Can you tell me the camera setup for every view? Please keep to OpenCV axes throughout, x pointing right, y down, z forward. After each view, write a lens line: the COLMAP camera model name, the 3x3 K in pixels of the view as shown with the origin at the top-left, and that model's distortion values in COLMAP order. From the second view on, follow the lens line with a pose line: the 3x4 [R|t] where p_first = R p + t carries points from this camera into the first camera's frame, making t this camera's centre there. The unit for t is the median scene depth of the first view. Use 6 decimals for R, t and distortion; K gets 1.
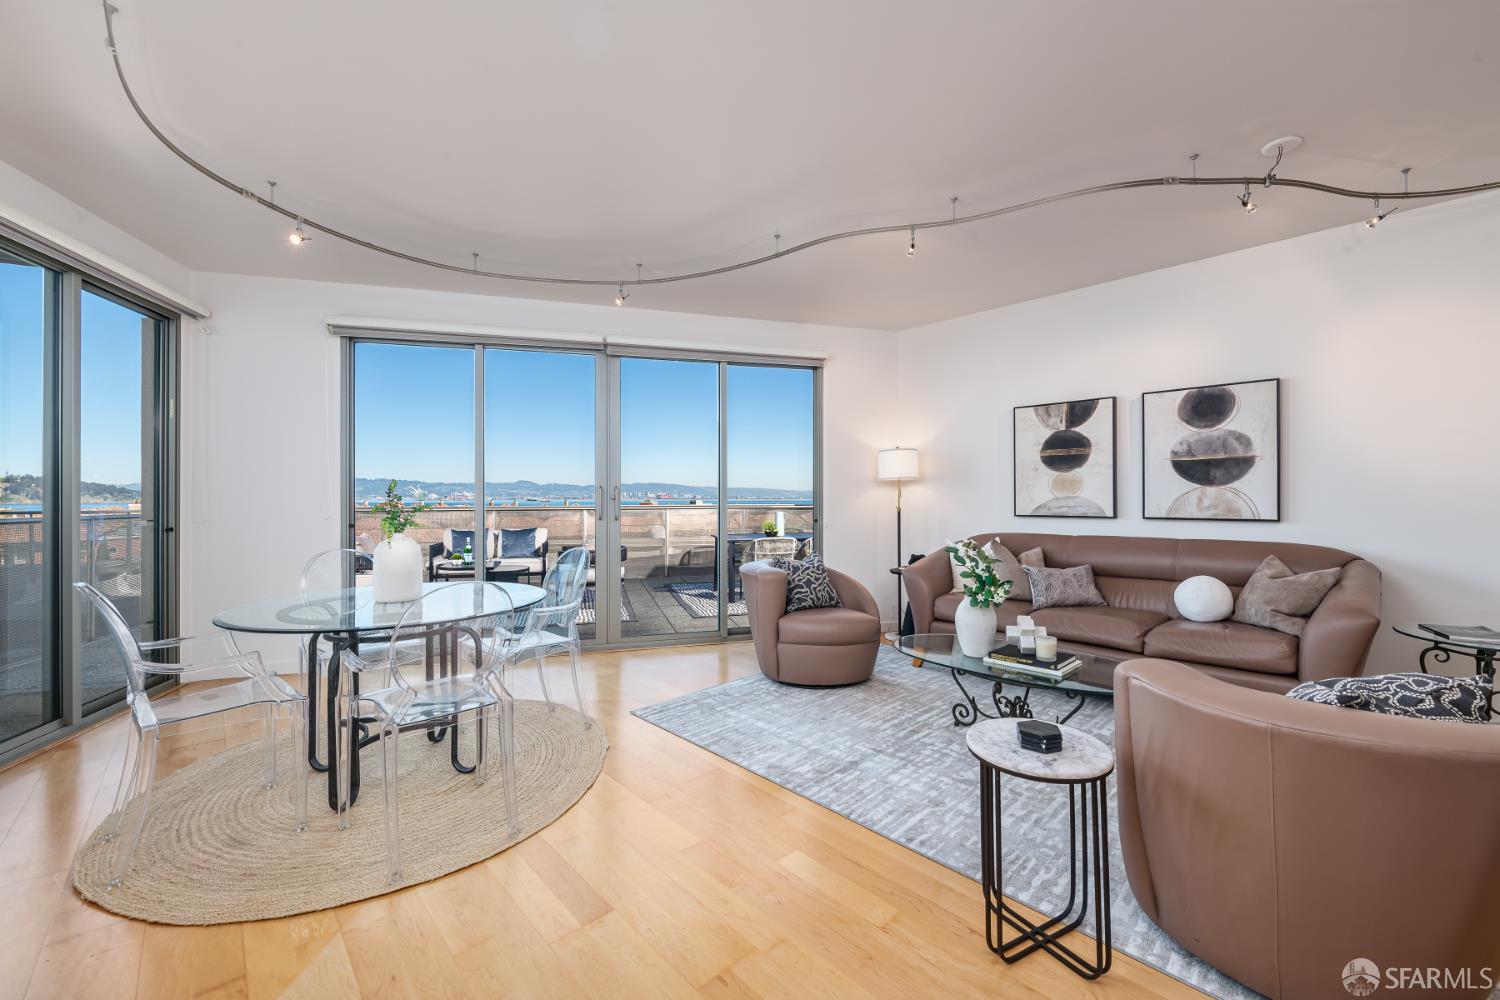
lens RADIAL K [[623.1, 0, 750.0], [0, 623.1, 500.0], [0, 0, 1]] dist [-0.000953, -0.000019]
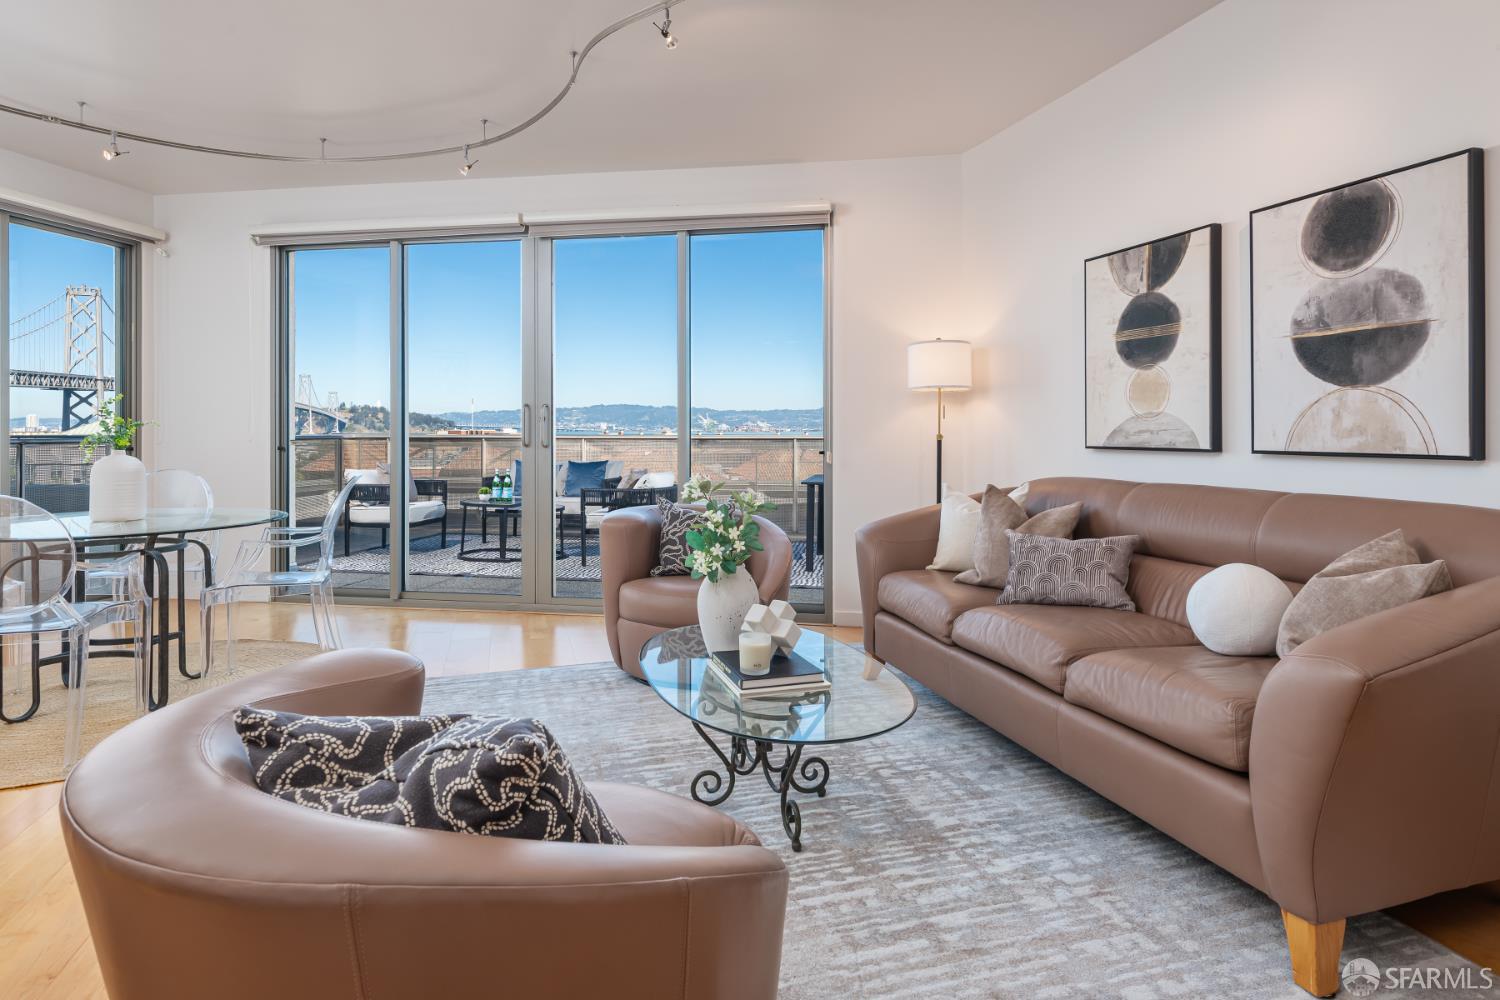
lens RADIAL K [[842.7, 0, 654.9], [0, 842.7, 451.4], [0, 0, 1]] dist [0.000038, 0.000741]
pose [[0.892551, 0.013429, -0.450747, 0.516546], [-0.001822, 0.999656, 0.026173, 0.011047], [0.450943, -0.022540, 0.892268, 0.148929]]
